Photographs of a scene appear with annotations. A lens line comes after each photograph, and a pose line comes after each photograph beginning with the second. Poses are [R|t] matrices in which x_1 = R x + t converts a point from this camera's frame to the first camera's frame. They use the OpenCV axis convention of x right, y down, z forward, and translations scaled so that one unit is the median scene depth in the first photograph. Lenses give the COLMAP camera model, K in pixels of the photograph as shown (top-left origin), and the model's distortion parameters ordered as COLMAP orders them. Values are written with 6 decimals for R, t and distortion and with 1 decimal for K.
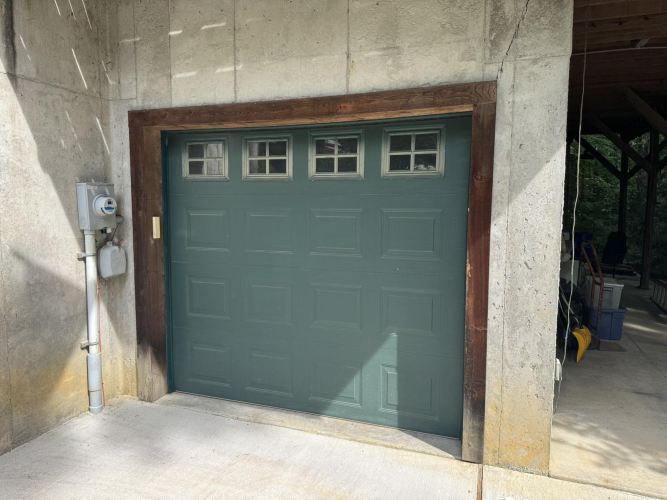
lens RADIAL K [[479.1, 0, 333.5], [0, 479.1, 250.0], [0, 0, 1]] dist [0.007348, -0.001597]
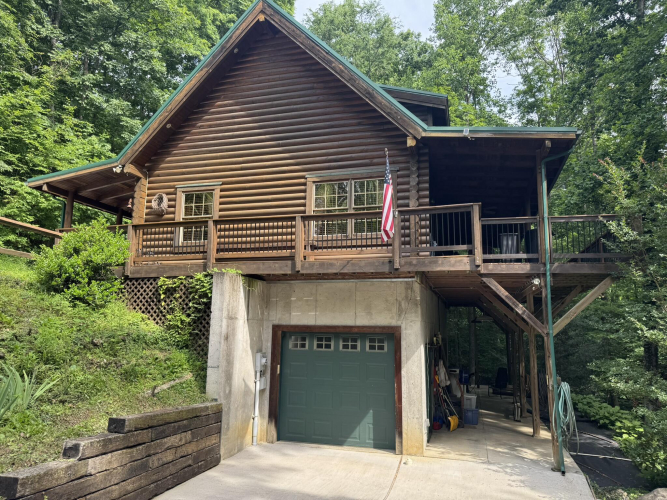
lens RADIAL K [[463.4, 0, 335.8], [0, 463.4, 252.1], [0, 0, 1]] dist [0.091126, -0.122274]
pose [[0.996829, 0.024995, 0.075543, -0.276925], [-0.004239, 0.964715, -0.263262, 0.005326], [-0.079458, 0.262107, 0.961762, -1.653039]]
